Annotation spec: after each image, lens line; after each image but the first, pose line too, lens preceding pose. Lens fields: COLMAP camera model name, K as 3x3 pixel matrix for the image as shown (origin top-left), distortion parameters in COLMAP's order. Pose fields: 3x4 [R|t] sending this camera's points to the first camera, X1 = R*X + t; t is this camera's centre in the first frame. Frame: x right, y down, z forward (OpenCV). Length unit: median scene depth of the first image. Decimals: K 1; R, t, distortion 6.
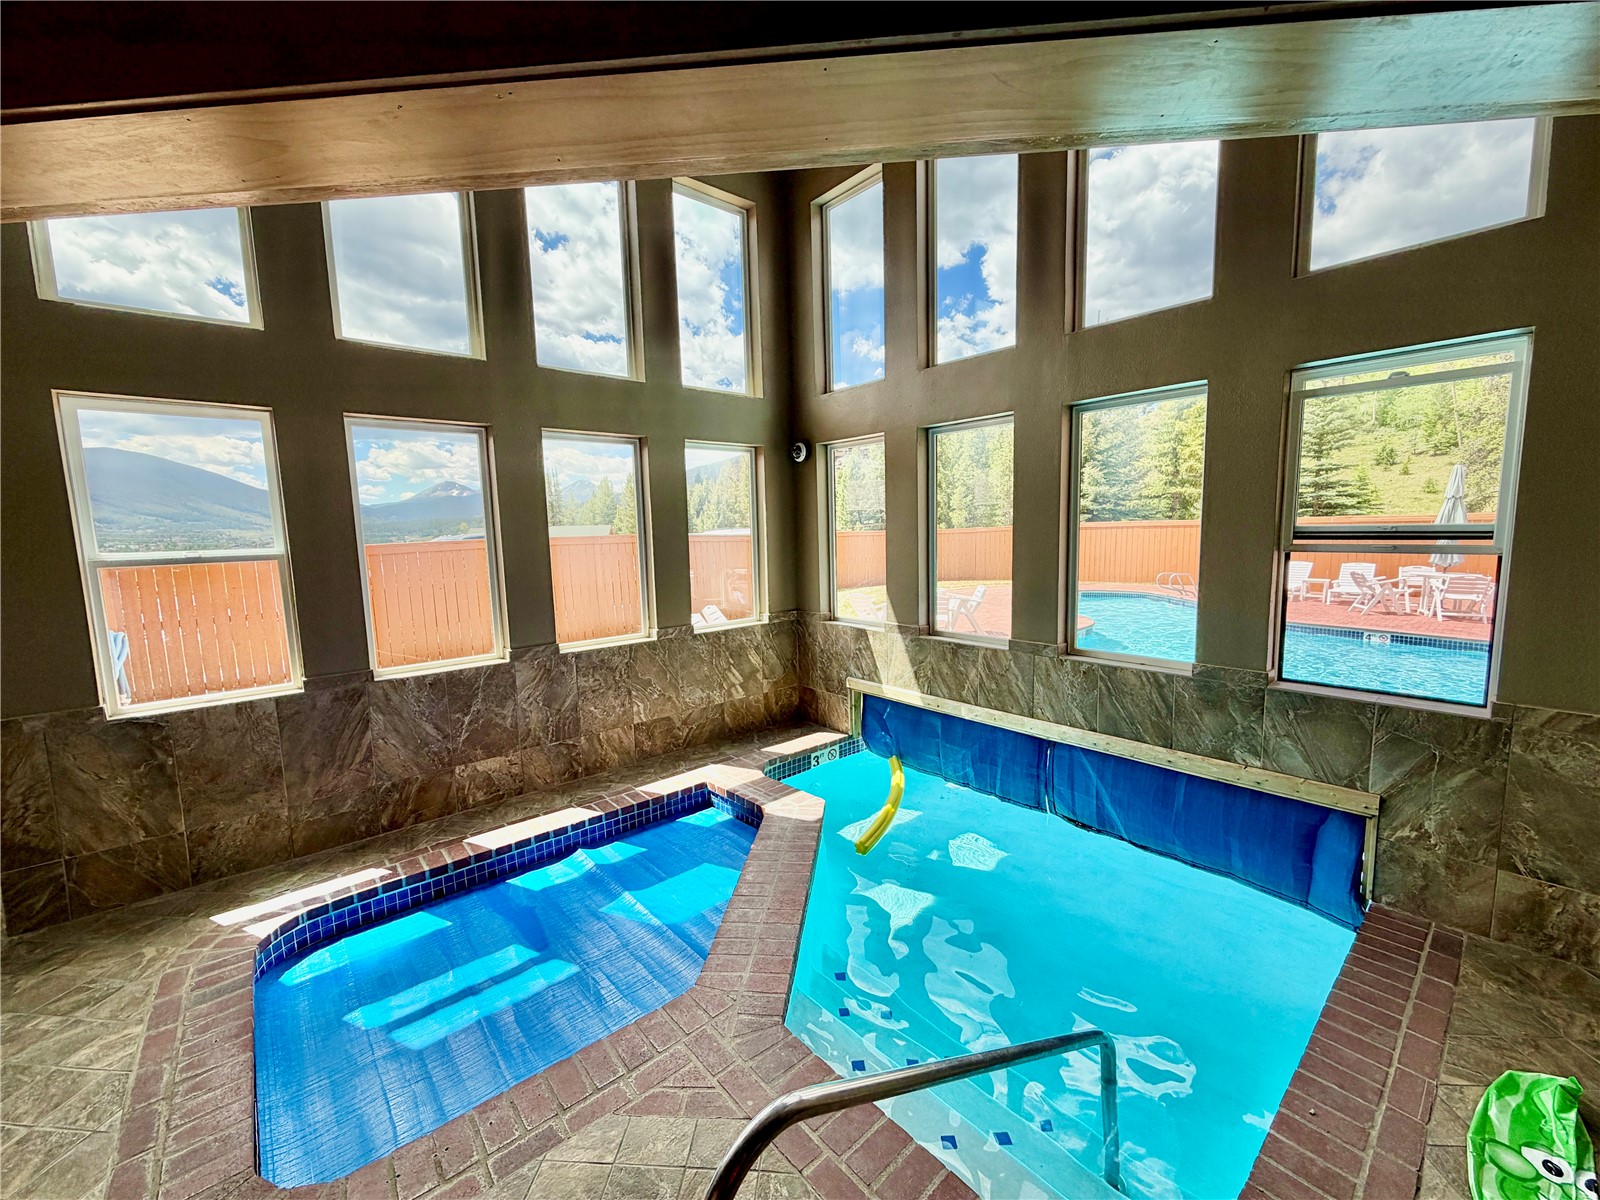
lens RADIAL K [[644.1, 0, 799.7], [0, 644.1, 600.0], [0, 0, 1]] dist [-0.004318, 0.000855]
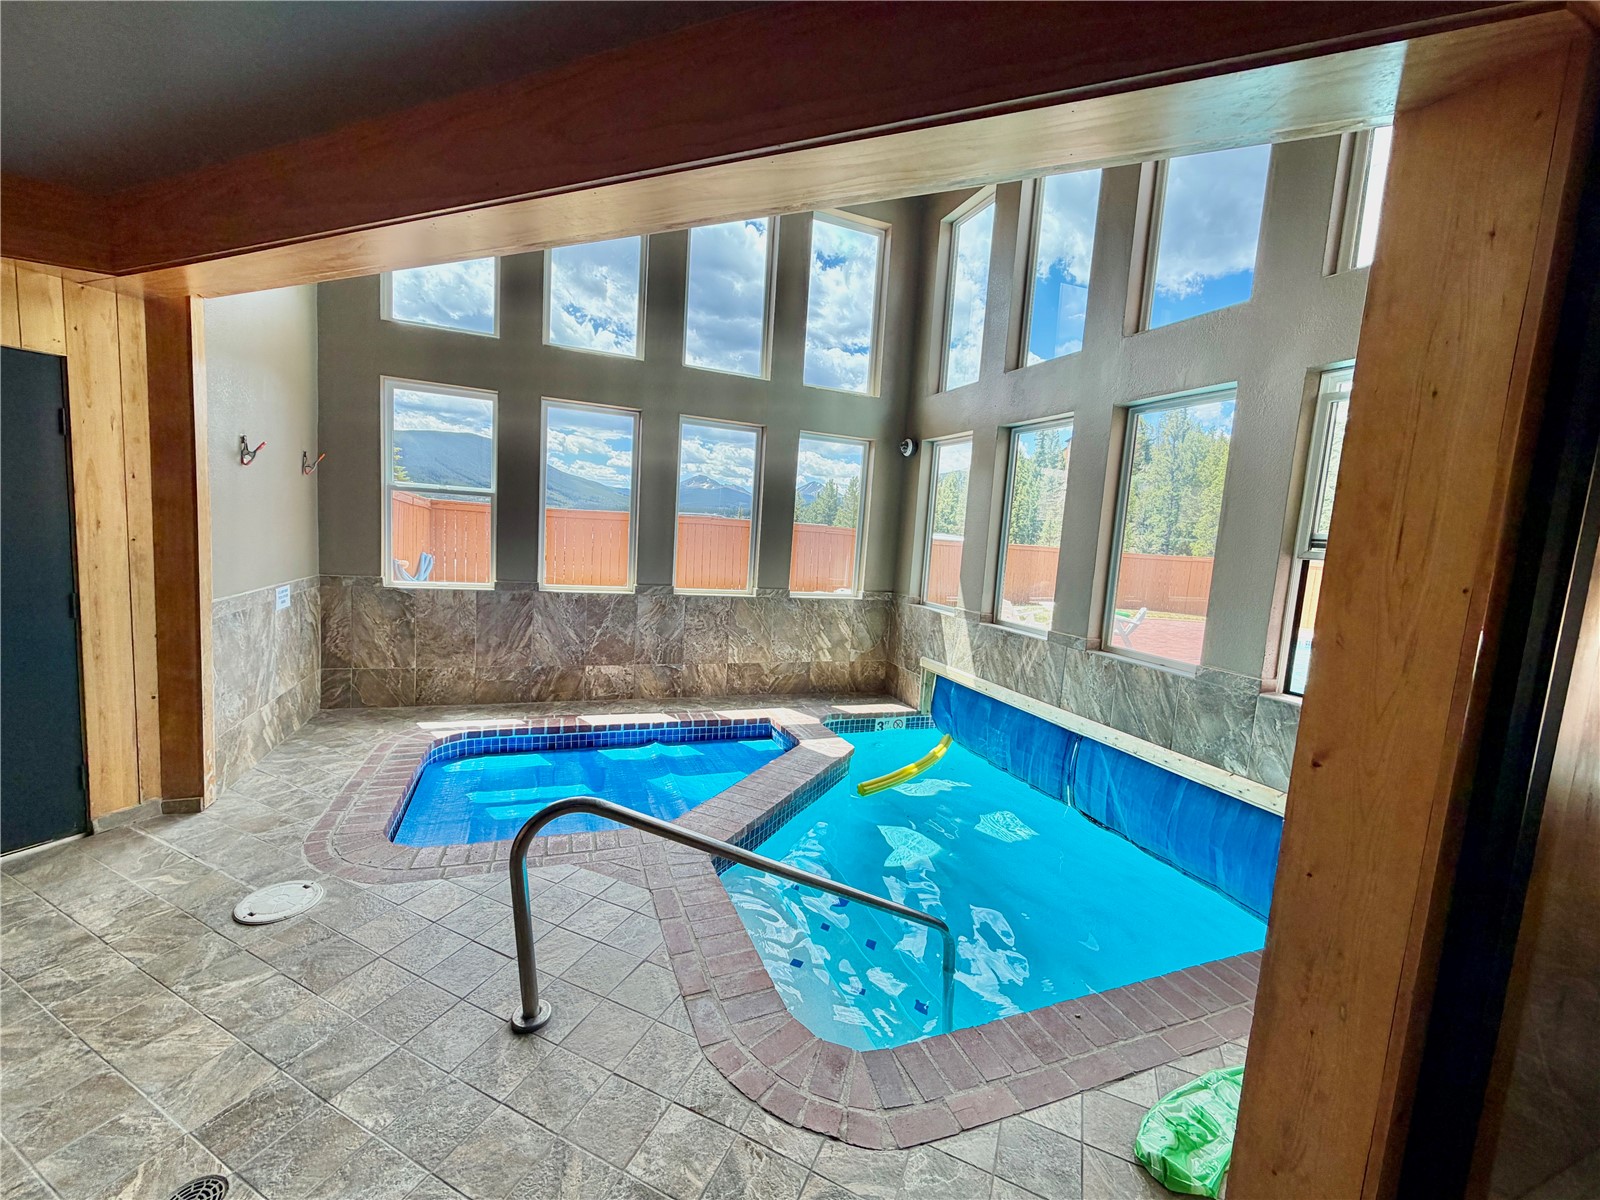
lens RADIAL K [[644.1, 0, 796.7], [0, 644.1, 597.8], [0, 0, 1]] dist [-0.004318, 0.000855]
pose [[0.938225, 0.122982, -0.323434, 0.285196], [-0.128218, 0.991733, 0.005159, 0.058206], [0.321394, 0.036630, 0.946237, -0.121570]]
